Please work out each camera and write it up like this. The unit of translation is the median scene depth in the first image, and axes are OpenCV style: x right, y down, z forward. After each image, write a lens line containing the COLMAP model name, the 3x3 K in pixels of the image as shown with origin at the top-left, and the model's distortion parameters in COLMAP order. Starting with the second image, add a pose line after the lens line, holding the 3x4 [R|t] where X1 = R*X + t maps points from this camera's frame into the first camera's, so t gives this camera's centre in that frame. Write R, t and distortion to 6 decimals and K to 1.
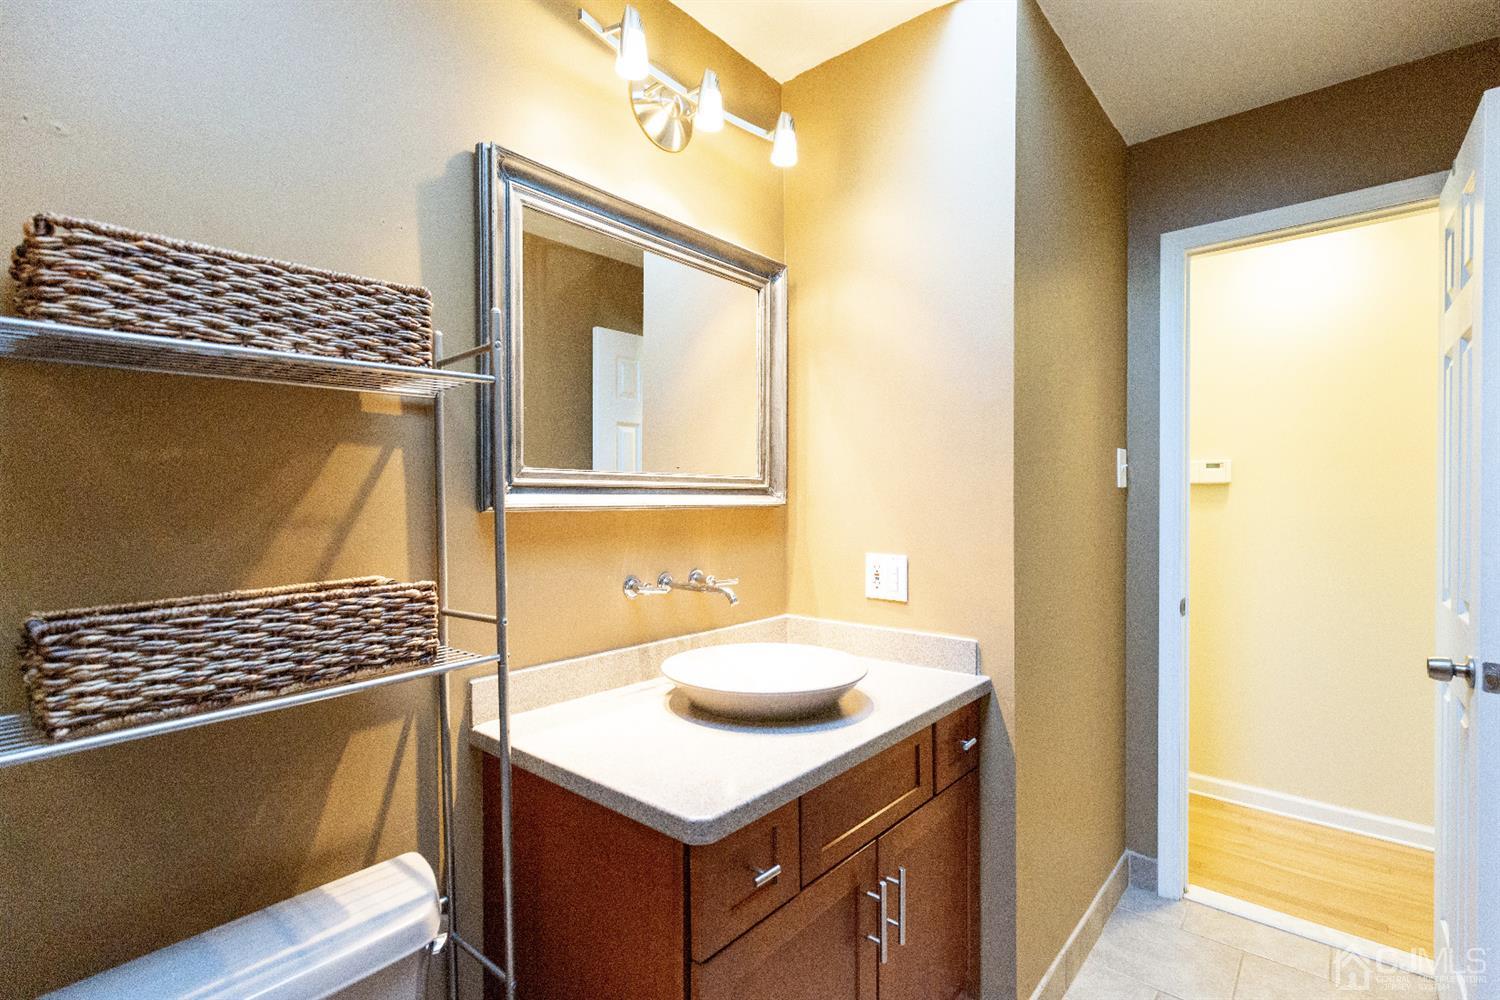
lens RADIAL K [[694.2, 0, 741.0], [0, 694.2, 503.3], [0, 0, 1]] dist [-0.000514, -0.000310]
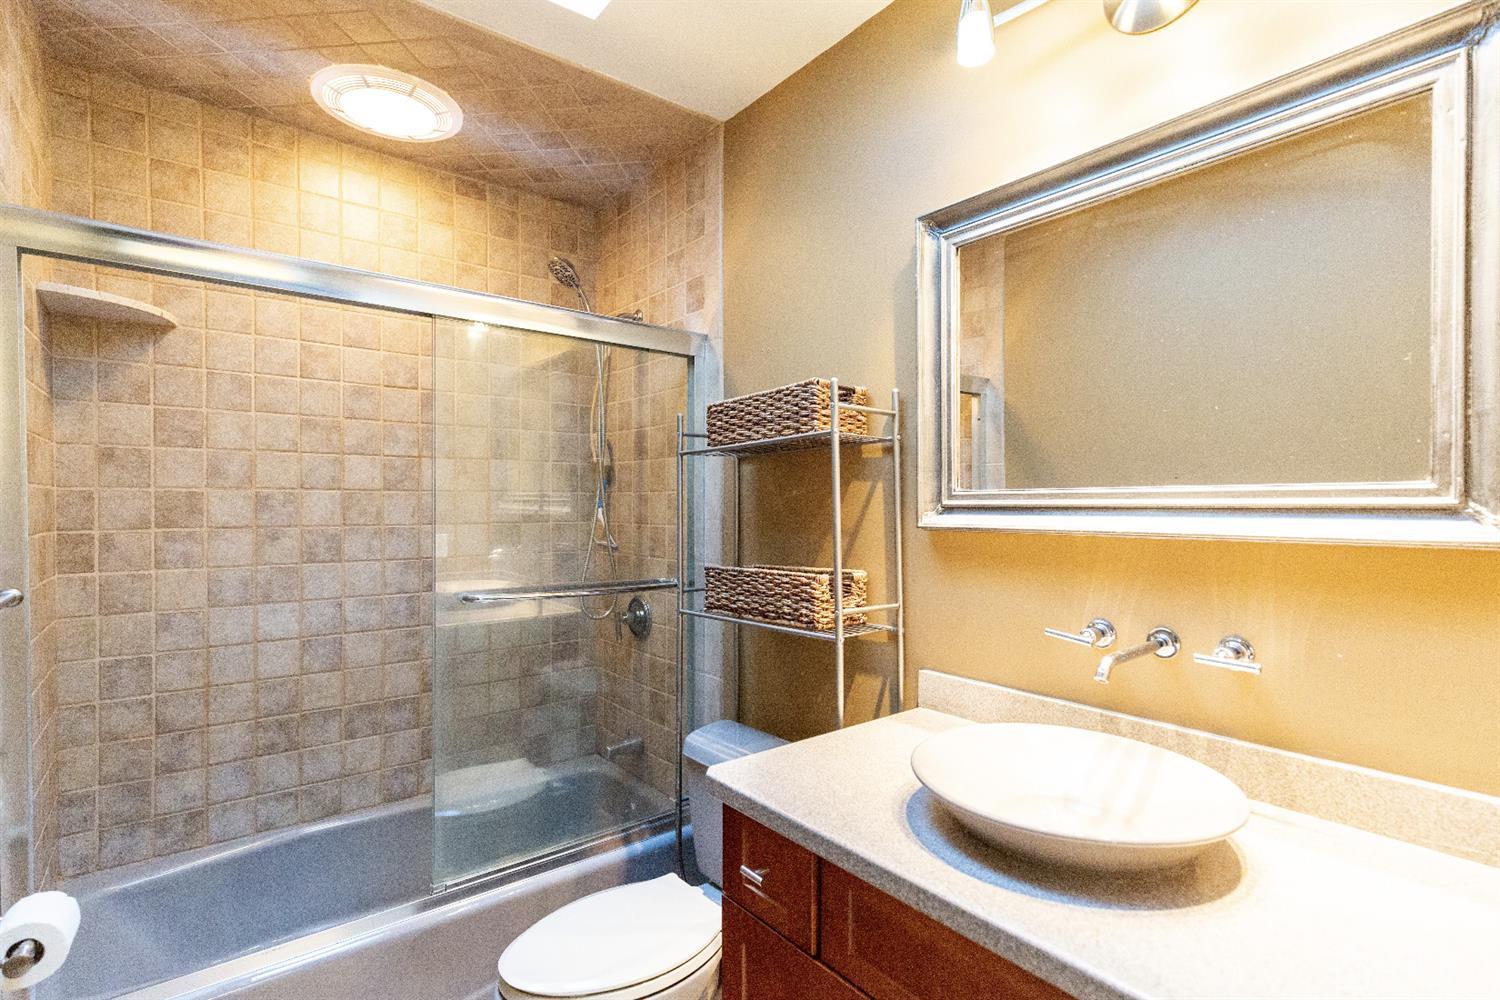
lens RADIAL K [[694.2, 0, 741.0], [0, 694.2, 503.3], [0, 0, 1]] dist [-0.000514, -0.000310]
pose [[-0.184671, 0.001076, -0.982800, 1.072355], [-0.001485, 0.999998, 0.001374, -0.042340], [0.982799, 0.001713, -0.184669, 1.148499]]
